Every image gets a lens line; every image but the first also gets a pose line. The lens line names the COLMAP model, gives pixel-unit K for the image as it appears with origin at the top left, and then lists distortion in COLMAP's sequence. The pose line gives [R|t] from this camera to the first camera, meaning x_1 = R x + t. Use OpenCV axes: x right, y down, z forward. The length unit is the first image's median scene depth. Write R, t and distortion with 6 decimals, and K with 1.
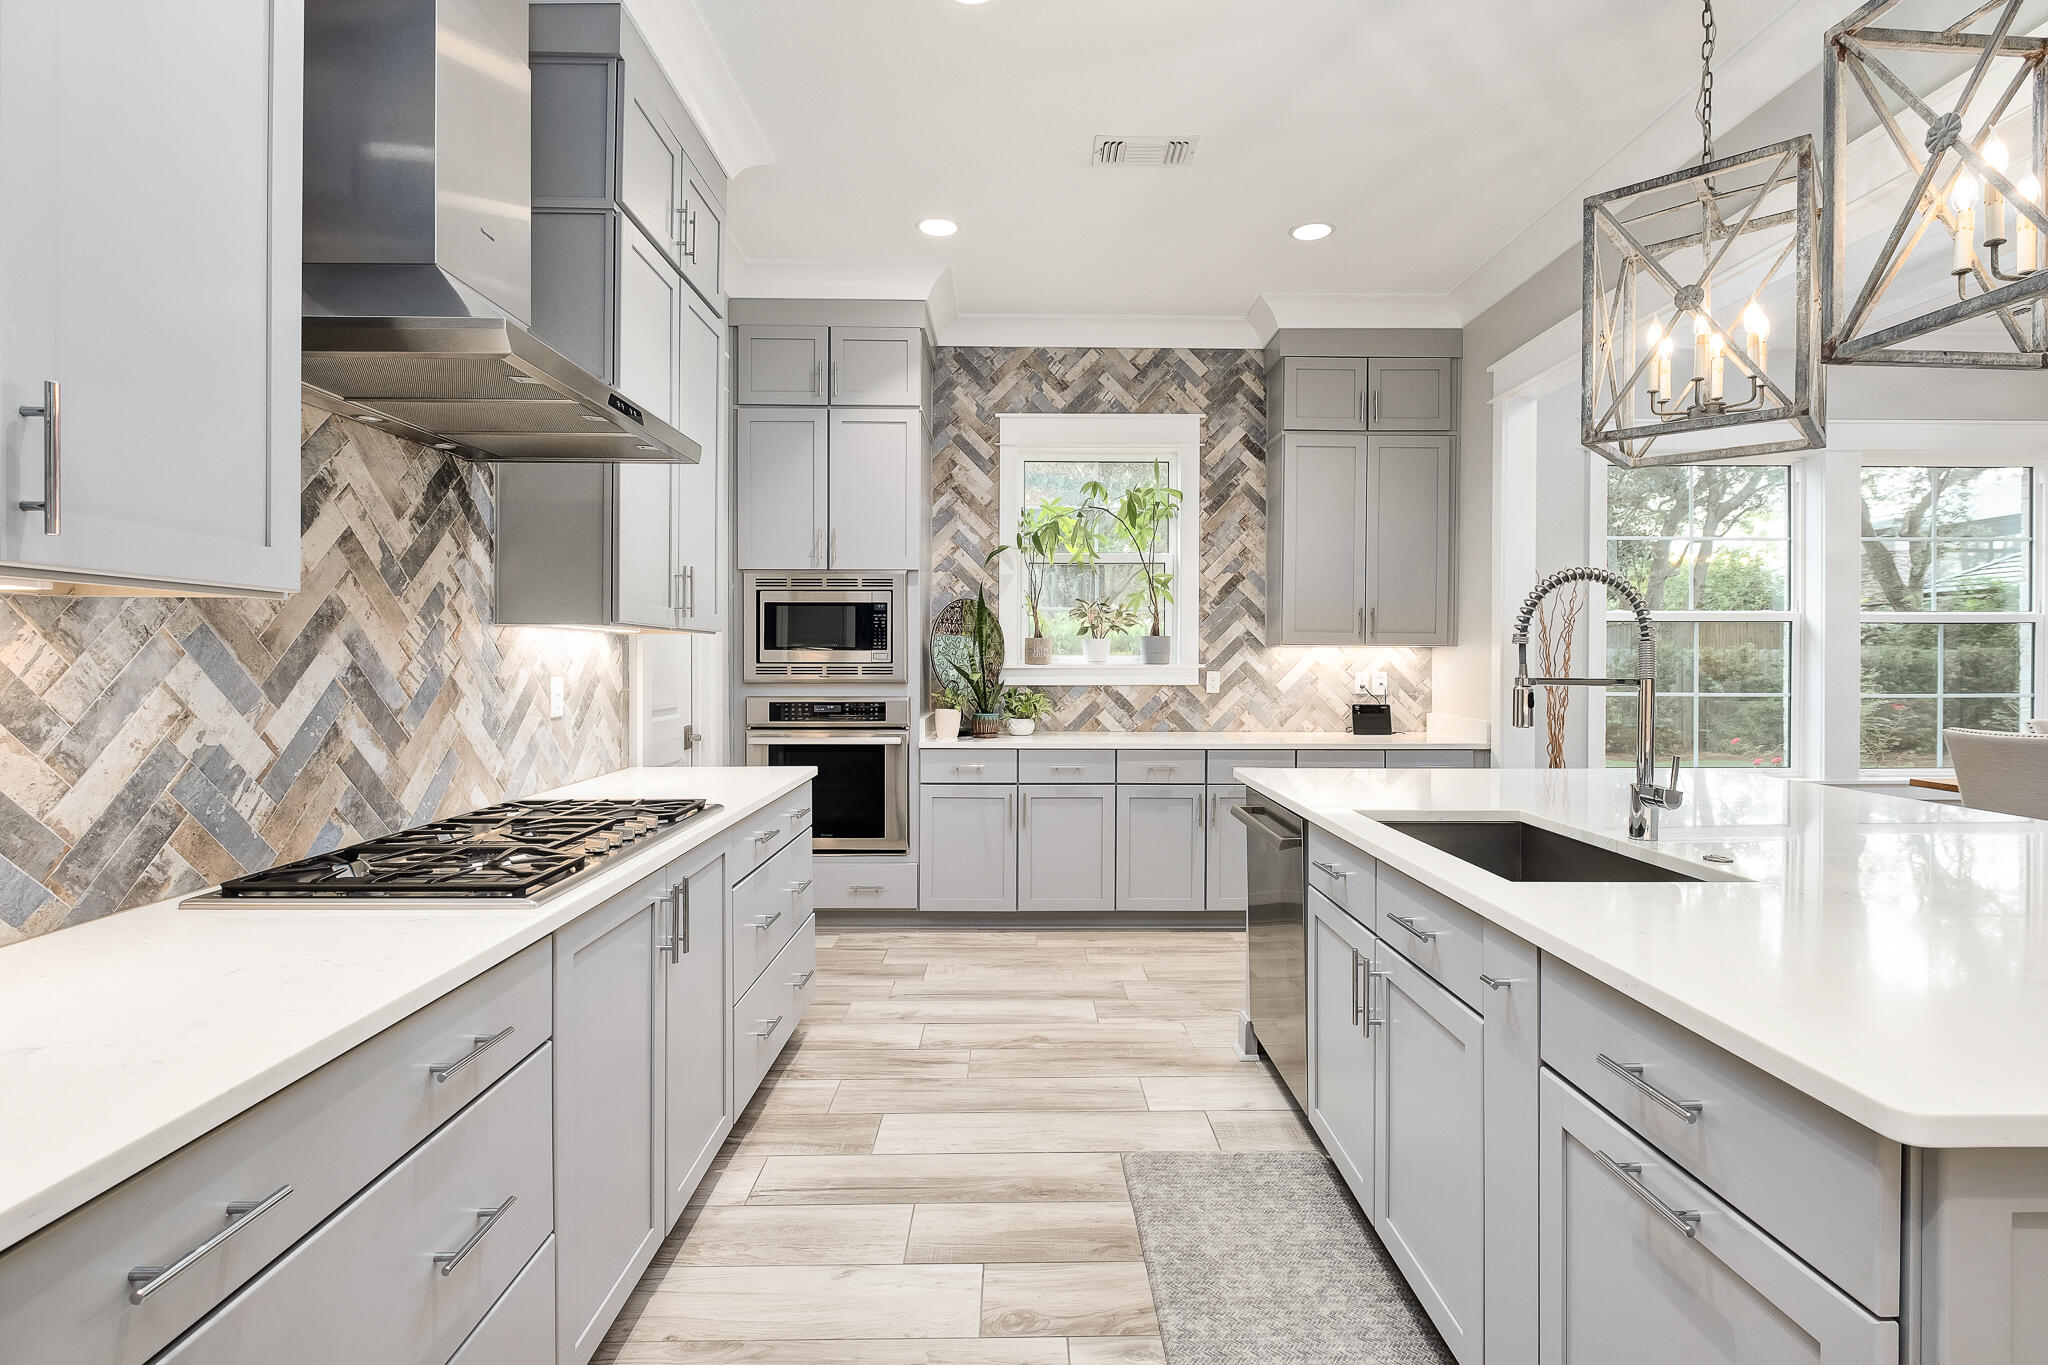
lens RADIAL K [[949.2, 0, 1025.4], [0, 949.2, 660.9], [0, 0, 1]] dist [0.000029, -0.000049]
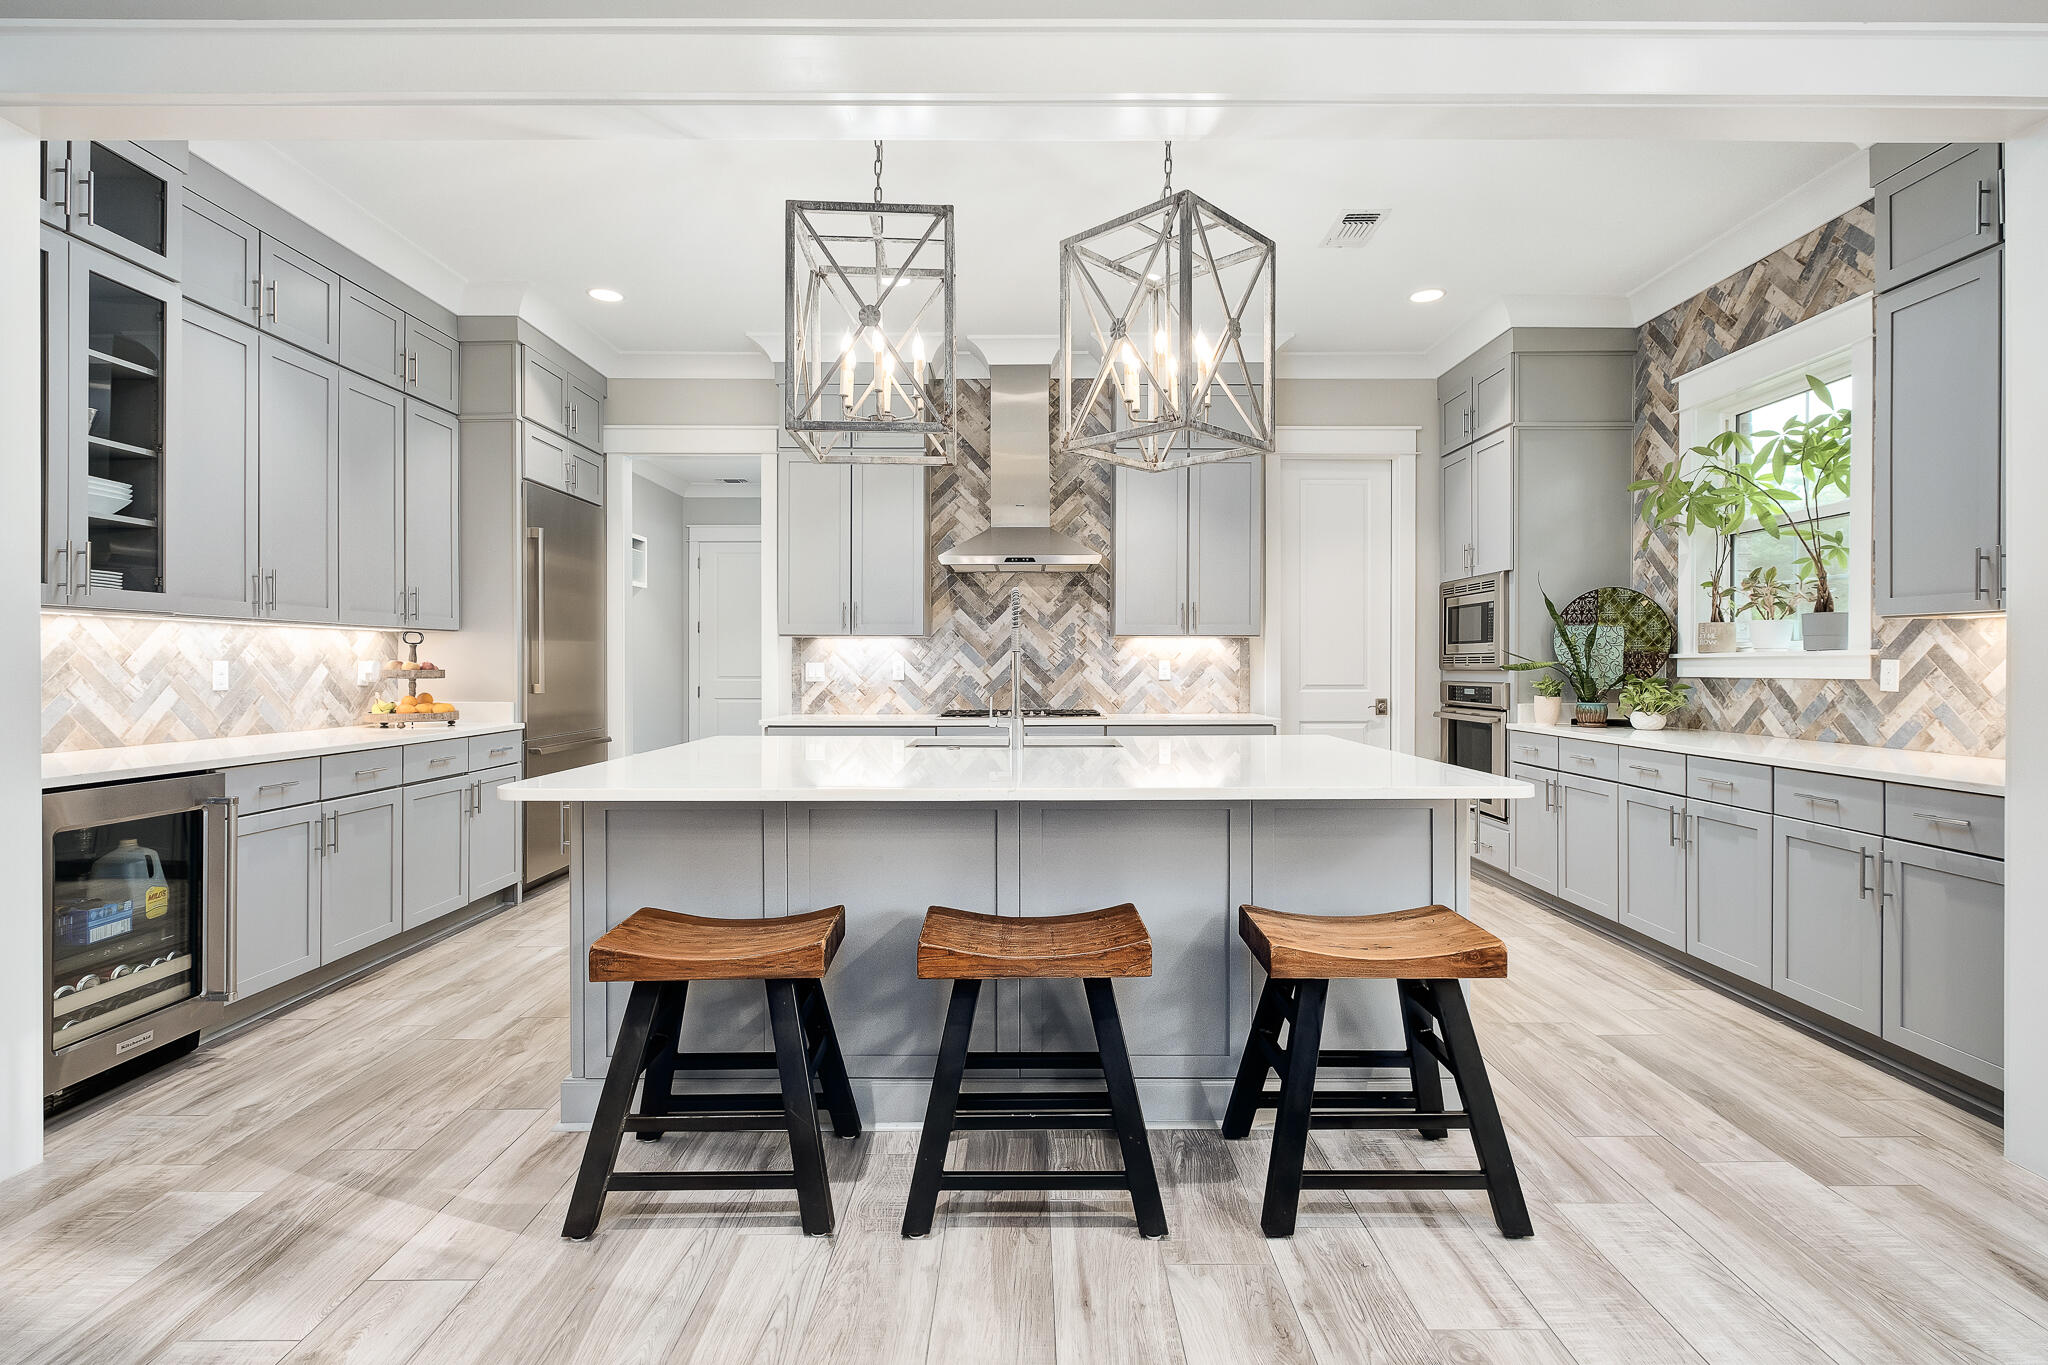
lens RADIAL K [[1009.0, 0, 1092.3], [0, 1009.0, 661.6], [0, 0, 1]] dist [-0.000169, -0.009424]
pose [[0.028529, -0.006569, -0.999571, 0.920894], [-0.001096, 0.999978, -0.006603, 0.018077], [0.999592, 0.001284, 0.028521, 0.413050]]
